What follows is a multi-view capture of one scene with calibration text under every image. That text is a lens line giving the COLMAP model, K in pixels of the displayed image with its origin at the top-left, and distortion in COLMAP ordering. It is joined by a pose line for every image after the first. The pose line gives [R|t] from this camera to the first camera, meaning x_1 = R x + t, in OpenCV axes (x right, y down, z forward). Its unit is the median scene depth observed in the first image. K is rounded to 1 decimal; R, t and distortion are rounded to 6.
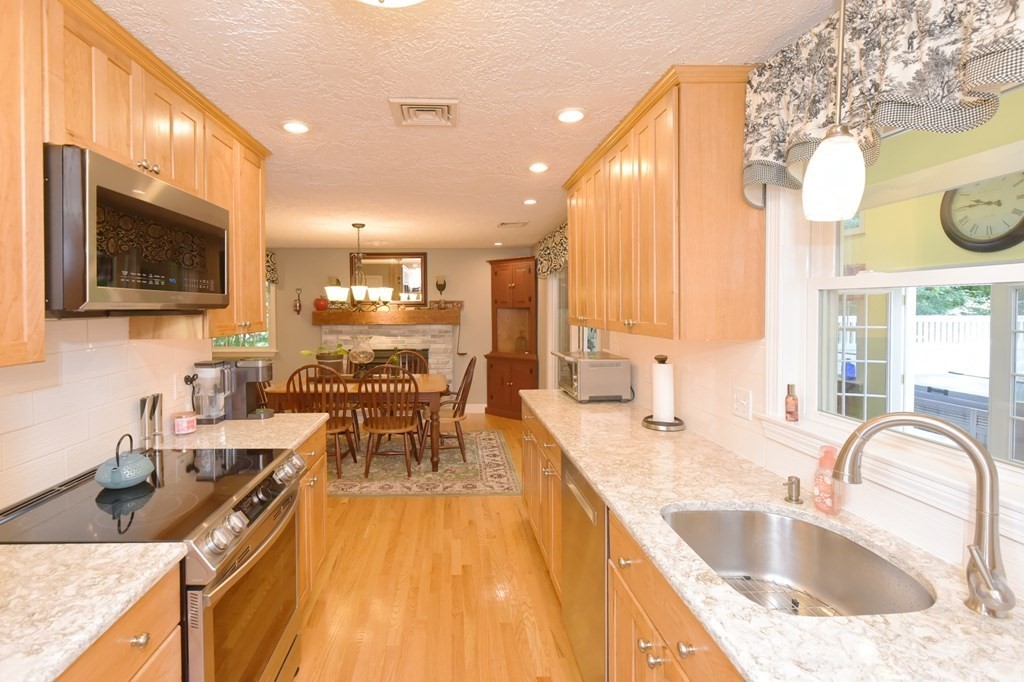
lens RADIAL K [[450.5, 0, 456.7], [0, 450.5, 314.6], [0, 0, 1]] dist [0.000107, -0.000022]
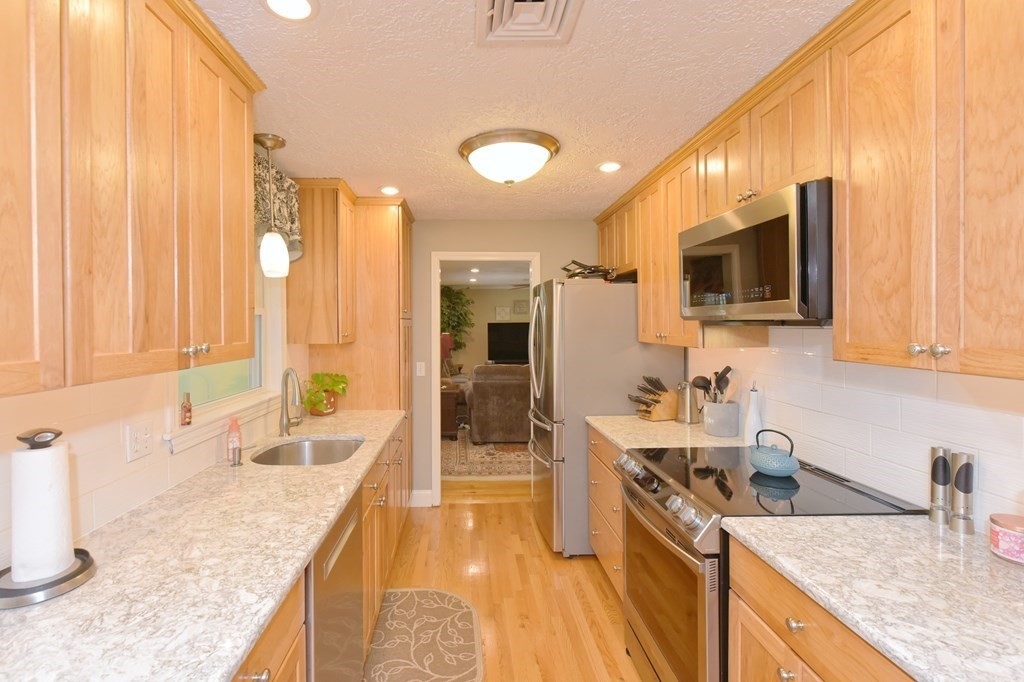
lens RADIAL K [[459.5, 0, 474.2], [0, 459.5, 328.4], [0, 0, 1]] dist [-0.002145, -0.000309]
pose [[-0.999933, 0.011514, -0.001378, 0.016113], [0.011476, 0.999619, 0.025119, -0.025629], [0.001667, 0.025101, -0.999684, 1.962208]]
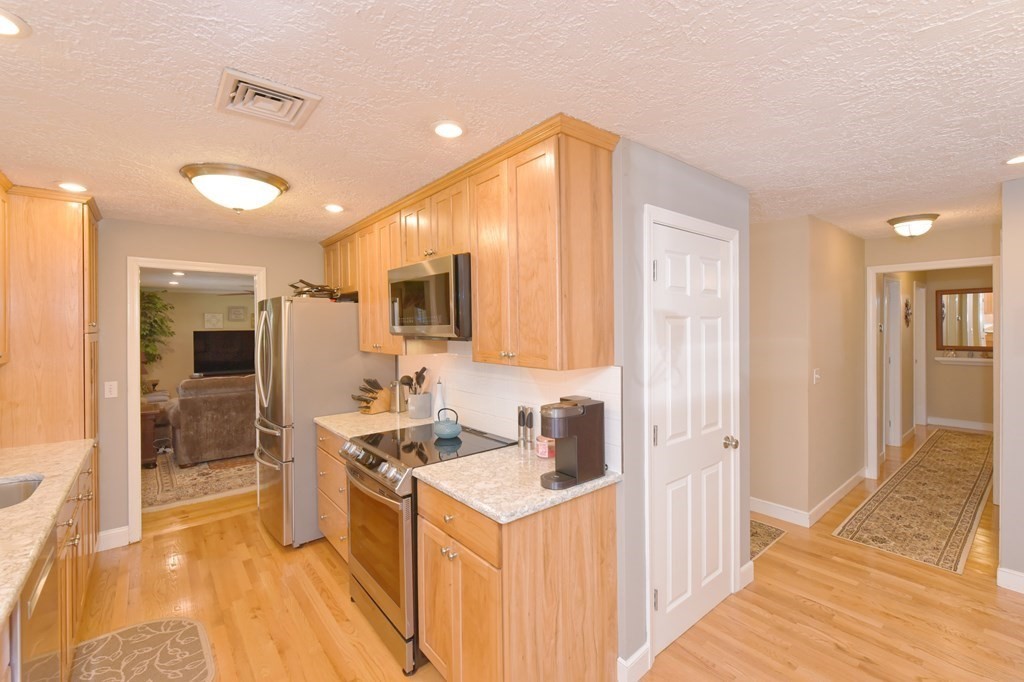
lens RADIAL K [[437.7, 0, 511.3], [0, 437.7, 328.2], [0, 0, 1]] dist [-0.001096, -0.000330]
pose [[-0.783425, 0.015663, -0.621289, 0.100673], [0.004275, 0.999795, 0.019815, -0.067105], [0.621472, 0.012867, -0.783331, 2.252215]]
